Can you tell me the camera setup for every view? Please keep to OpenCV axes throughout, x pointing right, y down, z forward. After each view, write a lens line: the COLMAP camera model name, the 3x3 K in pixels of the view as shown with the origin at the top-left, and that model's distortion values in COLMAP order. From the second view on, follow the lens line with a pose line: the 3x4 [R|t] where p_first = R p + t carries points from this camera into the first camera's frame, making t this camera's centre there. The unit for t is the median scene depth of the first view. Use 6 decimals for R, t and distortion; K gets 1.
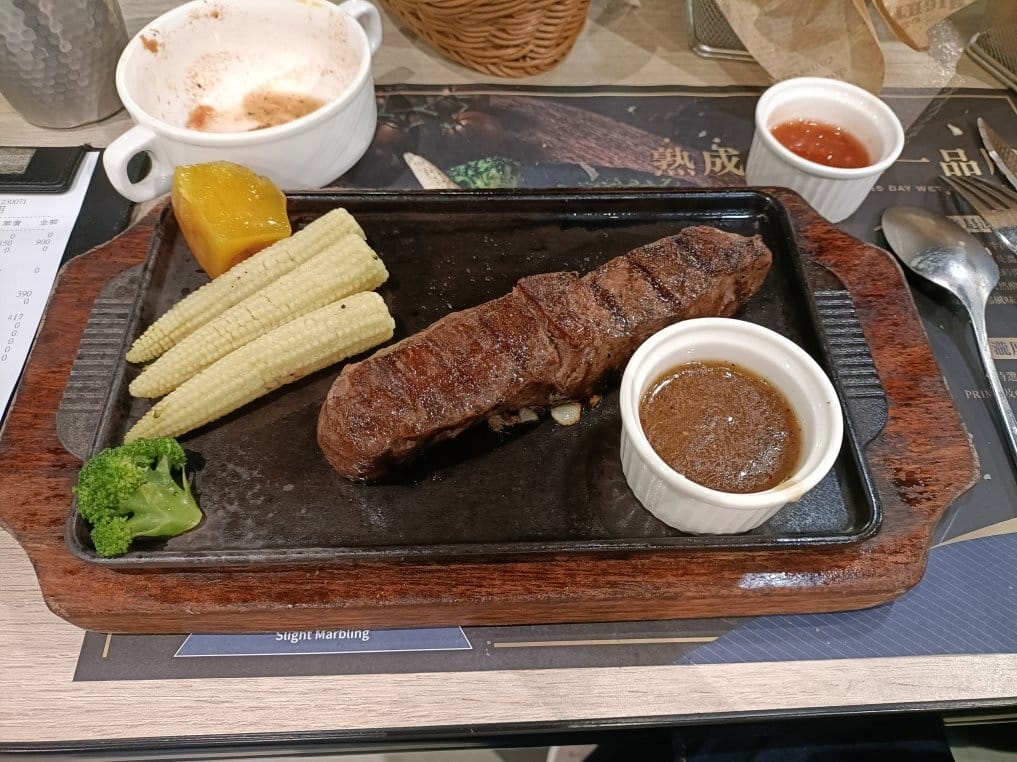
lens RADIAL K [[800.5, 0, 508.5], [0, 800.5, 381.0], [0, 0, 1]] dist [-0.003681, -0.001995]
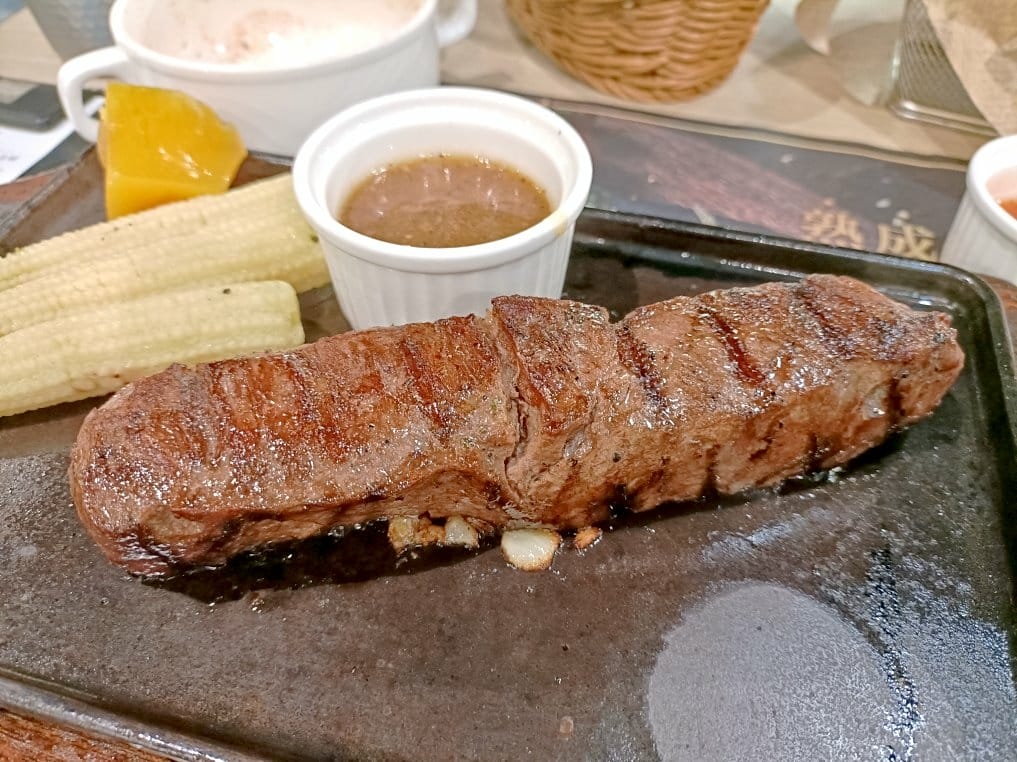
lens RADIAL K [[806.1, 0, 508.5], [0, 806.1, 381.0], [0, 0, 1]] dist [-0.032640, 0.002346]
pose [[0.958706, 0.203355, -0.198818, 0.102404], [-0.230937, 0.964656, -0.126914, 0.002858], [0.165983, 0.167587, 0.971784, 0.305816]]
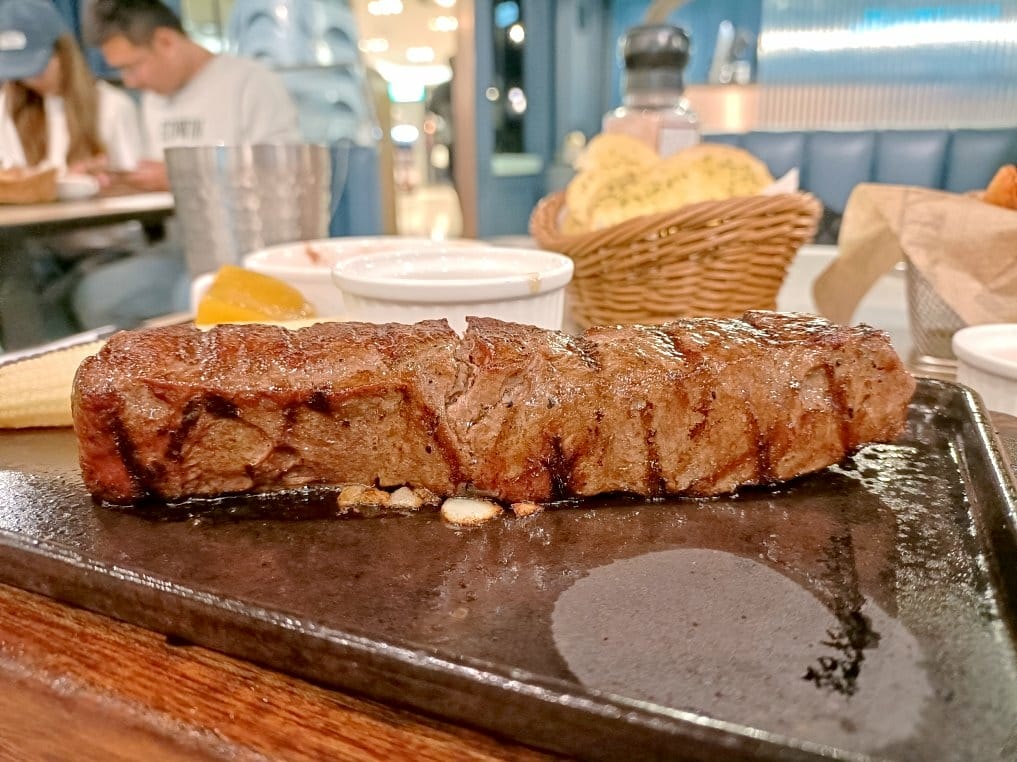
lens RADIAL K [[800.5, 0, 508.5], [0, 800.5, 381.0], [0, 0, 1]] dist [-0.003681, -0.001995]
pose [[0.898157, 0.086564, -0.431069, 0.230616], [-0.349337, 0.735832, -0.580099, 0.200643], [0.266979, 0.671609, 0.691133, 0.393148]]
